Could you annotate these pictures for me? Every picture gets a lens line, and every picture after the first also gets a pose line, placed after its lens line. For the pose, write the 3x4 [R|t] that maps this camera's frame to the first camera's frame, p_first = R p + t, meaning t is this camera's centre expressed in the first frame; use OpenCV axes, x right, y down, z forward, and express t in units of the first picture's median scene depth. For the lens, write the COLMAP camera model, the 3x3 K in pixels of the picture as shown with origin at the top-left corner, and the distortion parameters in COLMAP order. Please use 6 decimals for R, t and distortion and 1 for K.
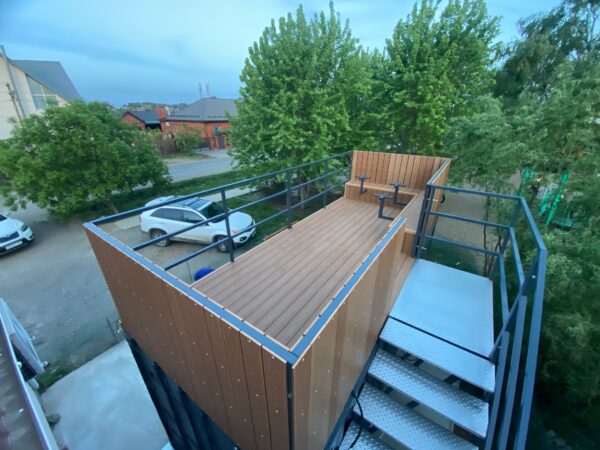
lens RADIAL K [[241.9, 0, 300.0], [0, 241.9, 225.0], [0, 0, 1]] dist [0.001790, 0.000008]
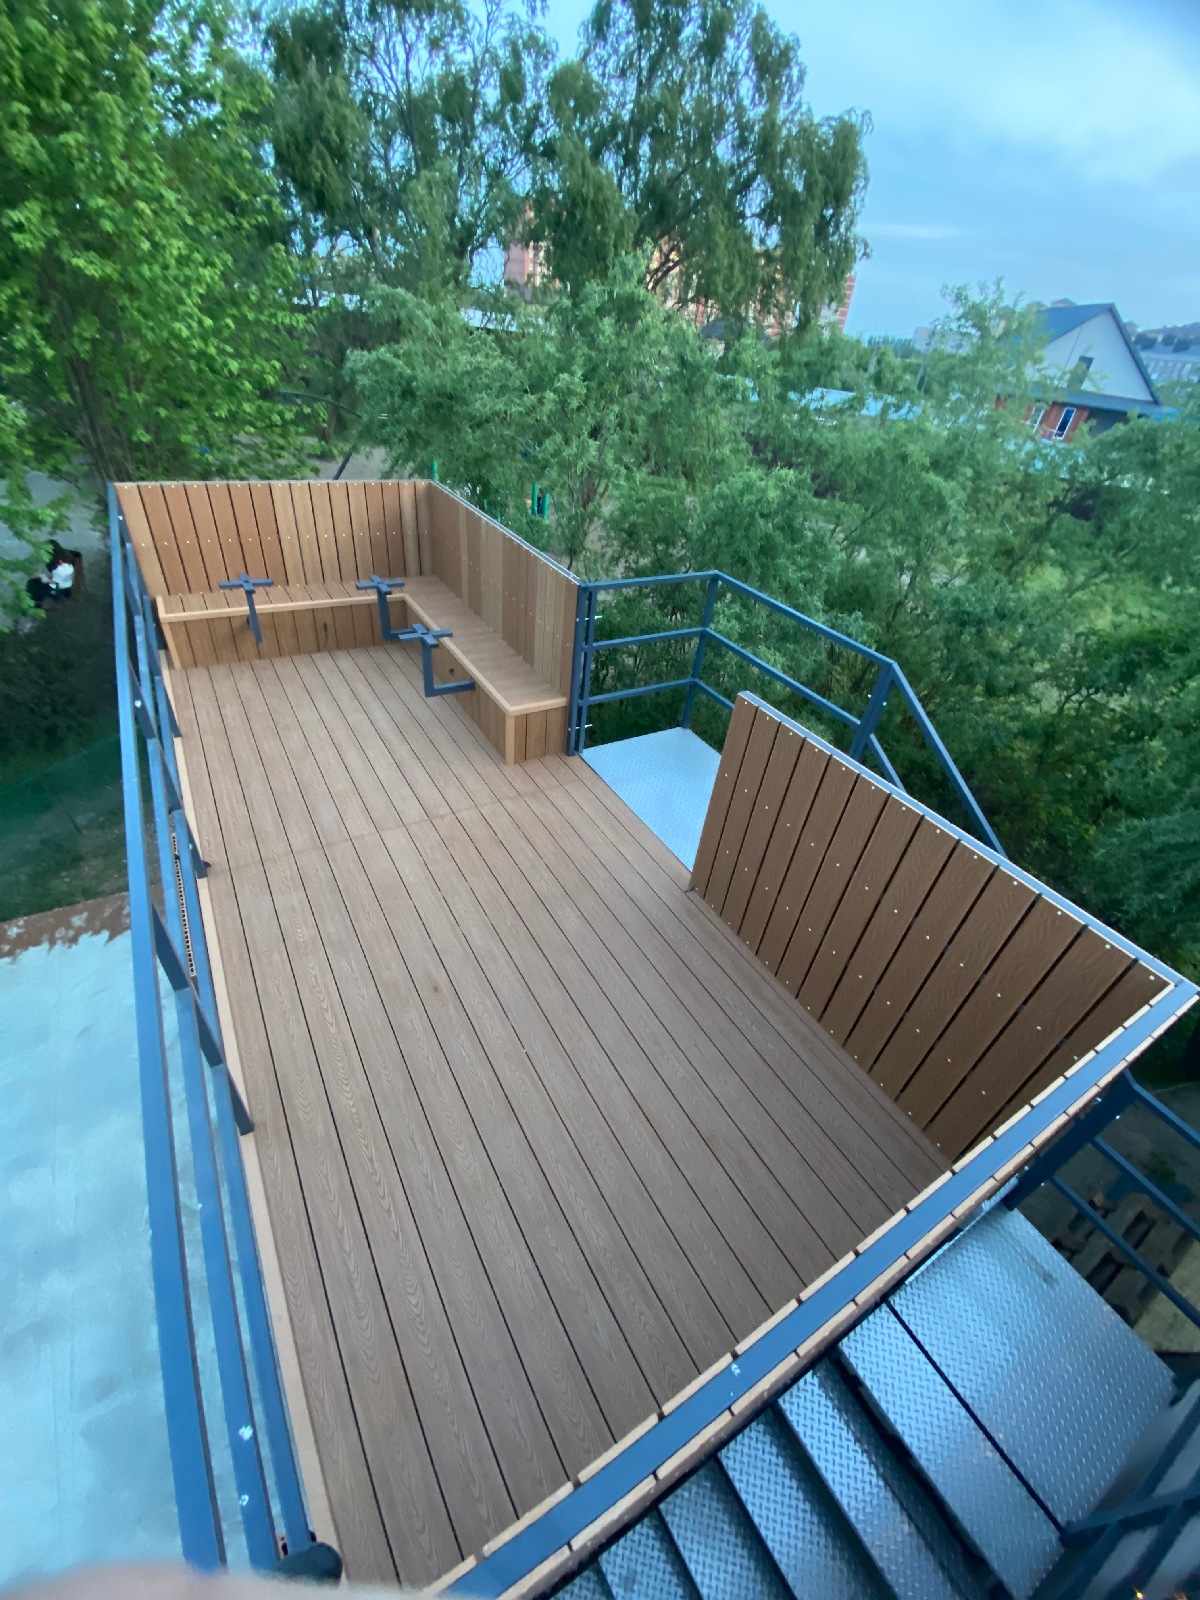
lens RADIAL K [[645.0, 0, 616.4], [0, 645.0, 806.8], [0, 0, 1]] dist [0.001790, 0.000008]
pose [[0.390001, -0.508056, 0.767971, -0.316839], [0.276862, 0.860120, 0.428418, -0.187419], [-0.878206, 0.045539, 0.476109, 0.278774]]
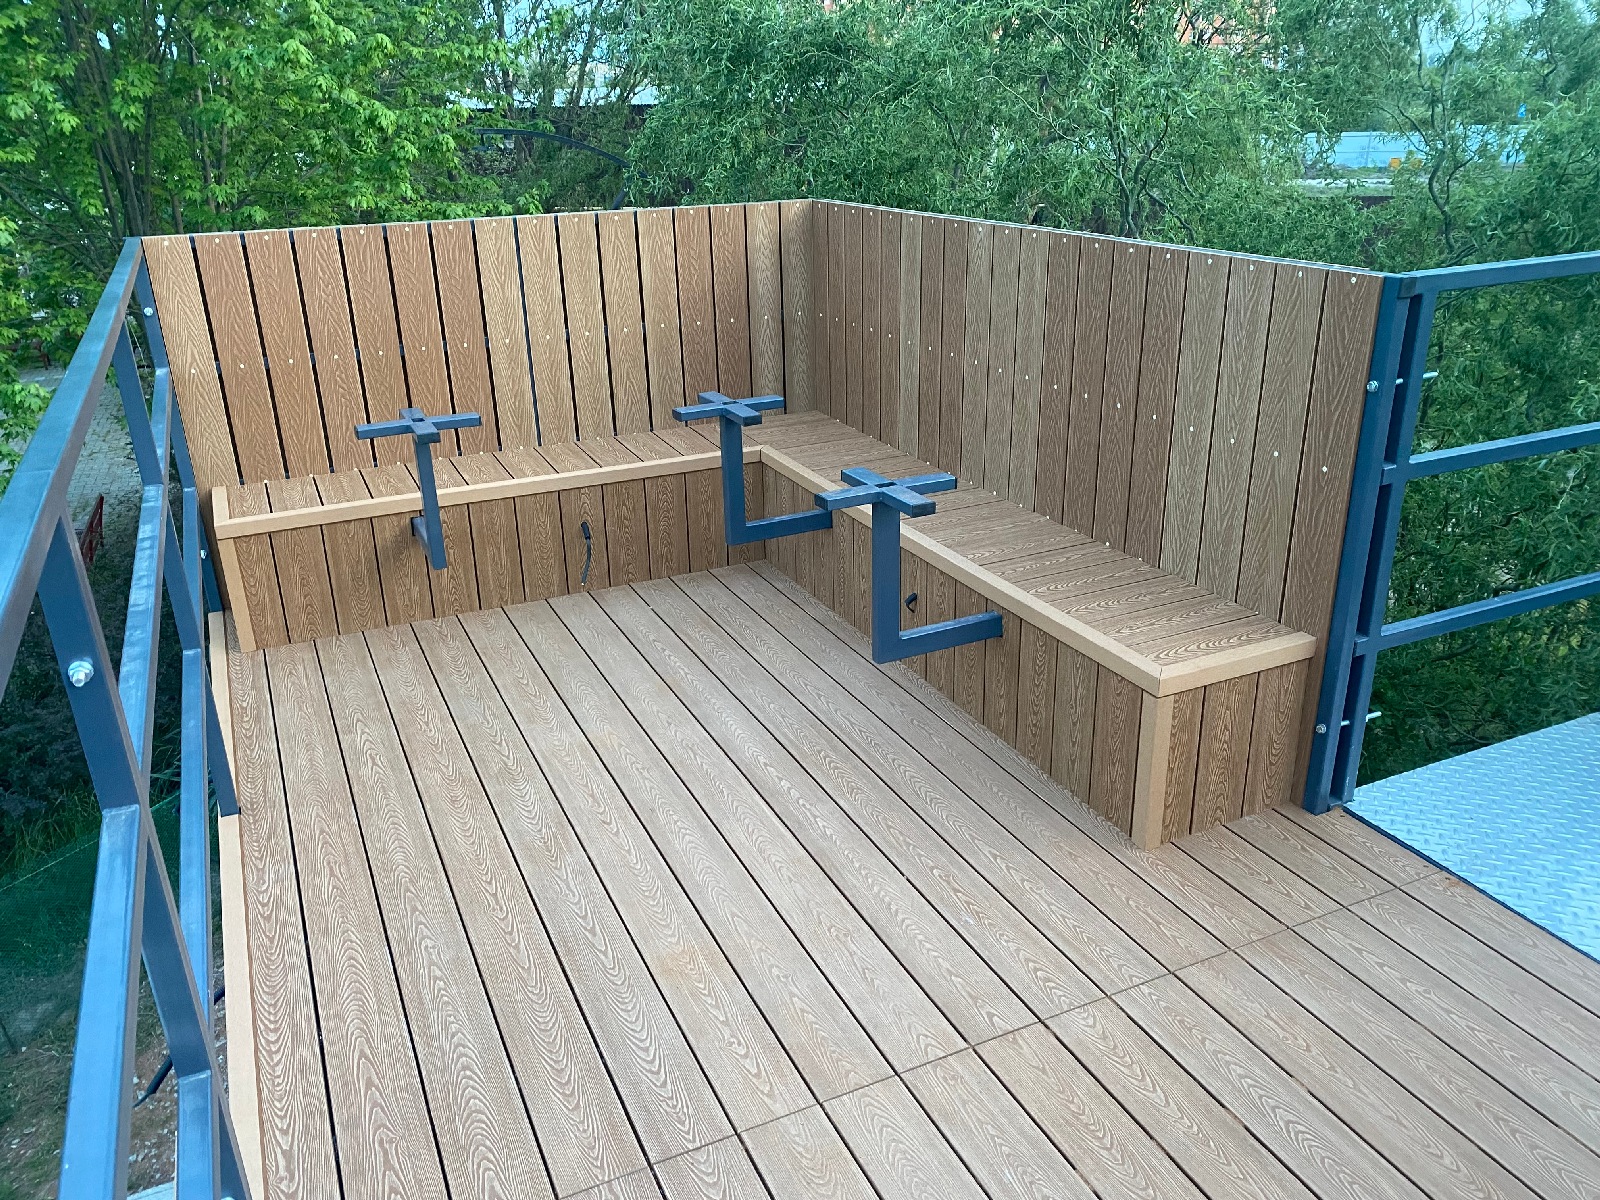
lens RADIAL K [[1215.4, 0, 800.0], [0, 1215.4, 600.0], [0, 0, 1]] dist [0.121100, -0.211536]
pose [[0.501883, -0.327453, 0.800555, -0.165106], [0.379858, 0.914976, 0.136114, -0.139779], [-0.777060, 0.235783, 0.583596, 0.566561]]
